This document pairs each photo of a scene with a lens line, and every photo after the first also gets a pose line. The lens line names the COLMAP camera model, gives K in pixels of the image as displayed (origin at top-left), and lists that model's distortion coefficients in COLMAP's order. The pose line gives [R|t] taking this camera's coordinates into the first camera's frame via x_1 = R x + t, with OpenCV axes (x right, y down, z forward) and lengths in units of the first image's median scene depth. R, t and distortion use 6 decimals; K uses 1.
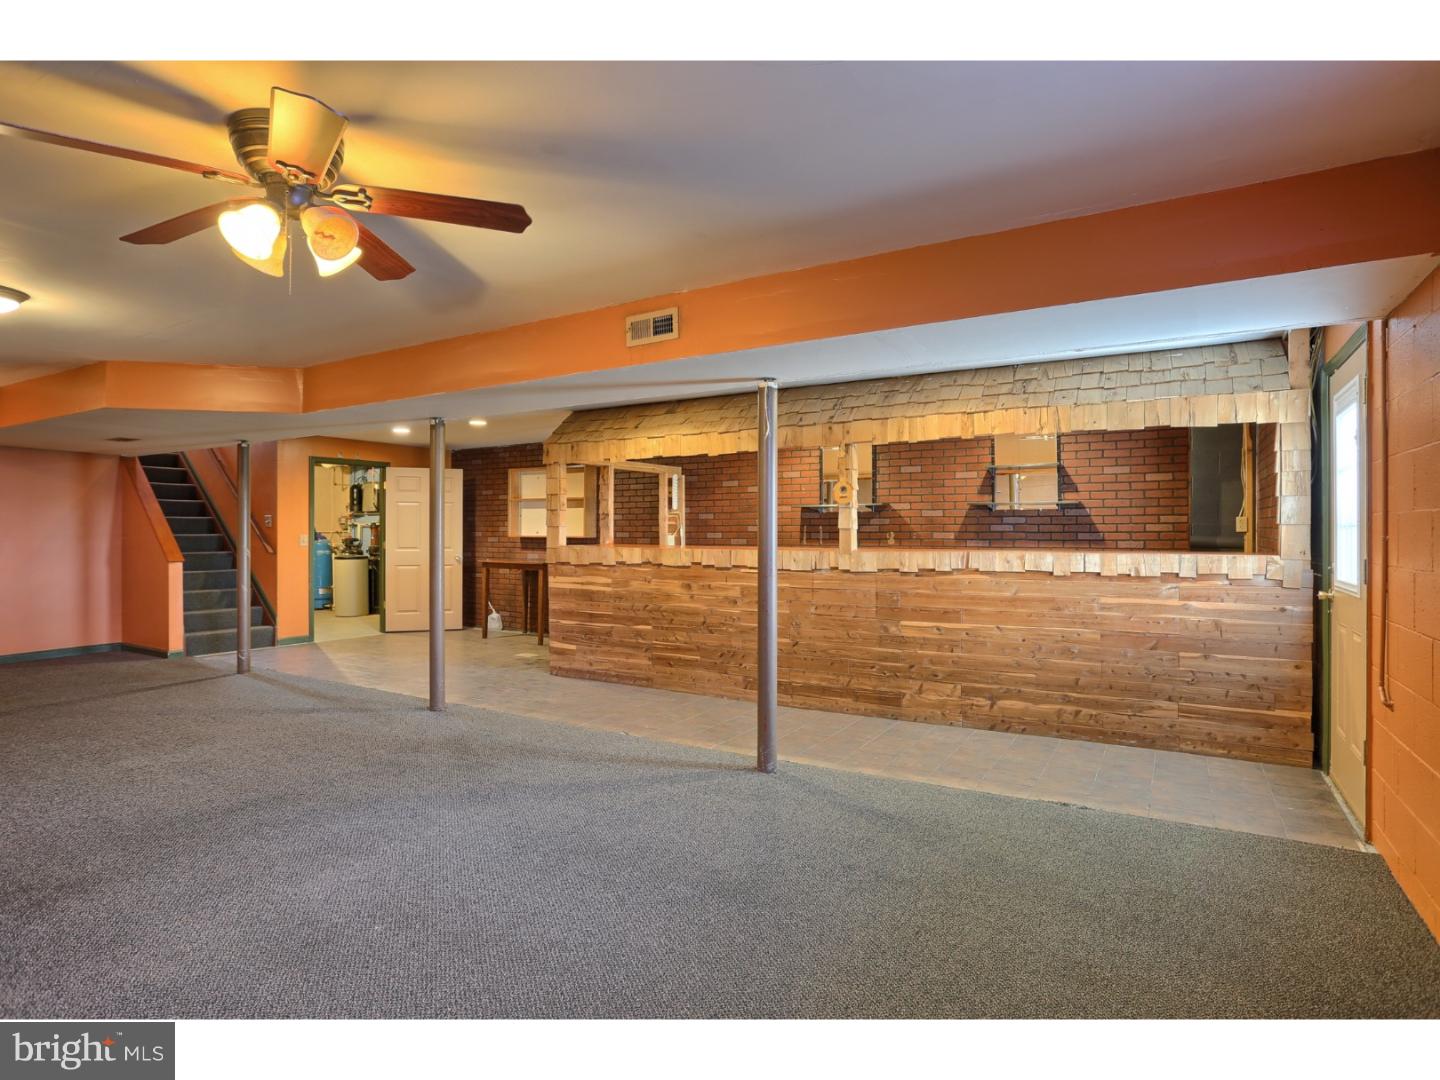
lens RADIAL K [[773.1, 0, 720.0], [0, 773.1, 540.0], [0, 0, 1]] dist [-0.089634, -0.000041]
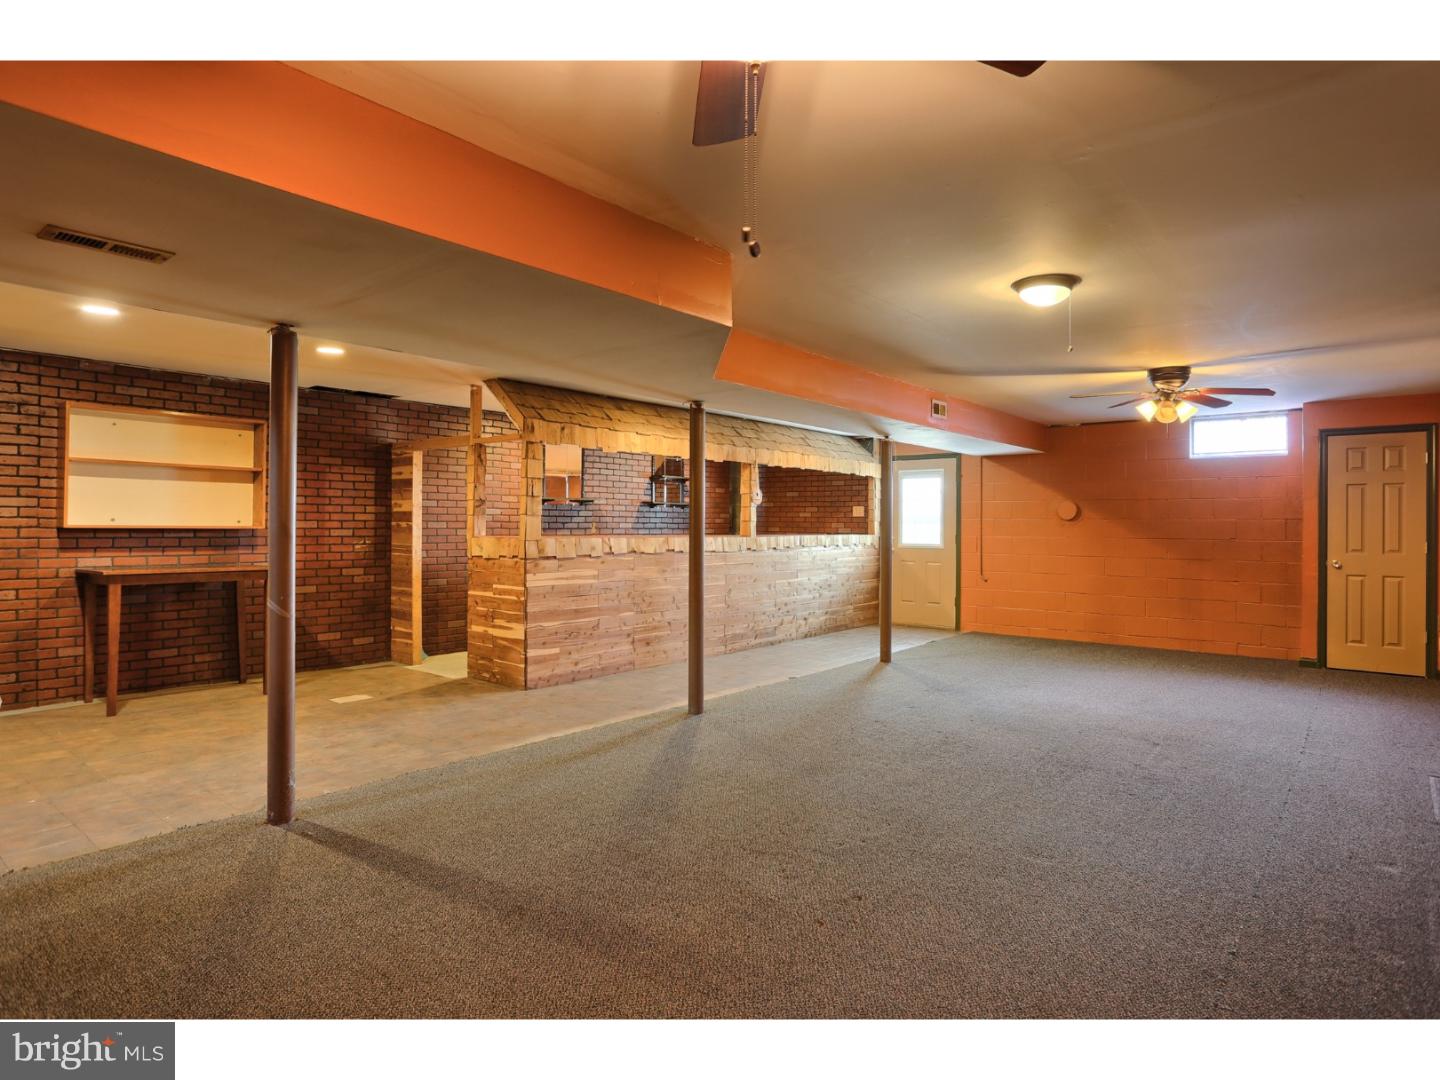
lens RADIAL K [[814.4, 0, 720.0], [0, 814.4, 540.0], [0, 0, 1]] dist [-0.004159, -0.000553]
pose [[0.147756, -0.018664, 0.988848, -1.106601], [0.003120, 0.999826, 0.018405, -0.006494], [-0.989019, 0.000366, 0.147789, 0.675114]]
